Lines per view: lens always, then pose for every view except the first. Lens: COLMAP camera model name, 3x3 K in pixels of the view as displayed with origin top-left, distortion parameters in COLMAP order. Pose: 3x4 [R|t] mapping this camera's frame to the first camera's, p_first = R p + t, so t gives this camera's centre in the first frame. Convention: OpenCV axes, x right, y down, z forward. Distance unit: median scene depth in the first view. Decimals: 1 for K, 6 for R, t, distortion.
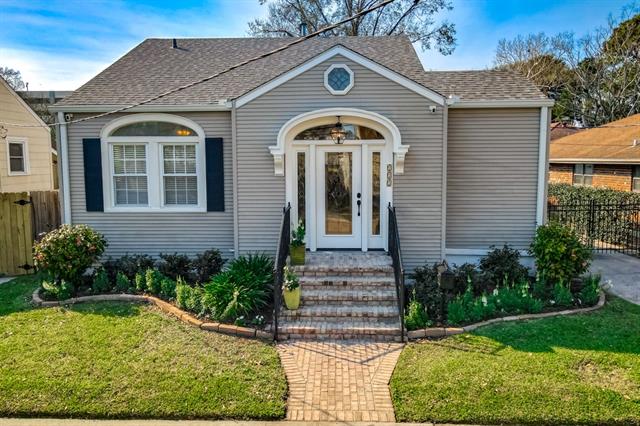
lens RADIAL K [[474.0, 0, 320.0], [0, 474.0, 207.3], [0, 0, 1]] dist [-0.005358, 0.004303]
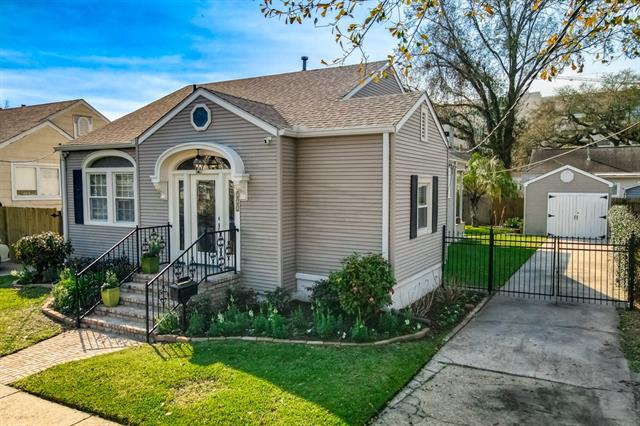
lens RADIAL K [[488.7, 0, 320.9], [0, 488.7, 217.3], [0, 0, 1]] dist [0.000492, 0.006331]
pose [[0.898914, 0.034295, -0.436781, 0.829585], [-0.047663, 0.998670, -0.019679, -0.017036], [0.435525, 0.038508, 0.899353, 0.065857]]
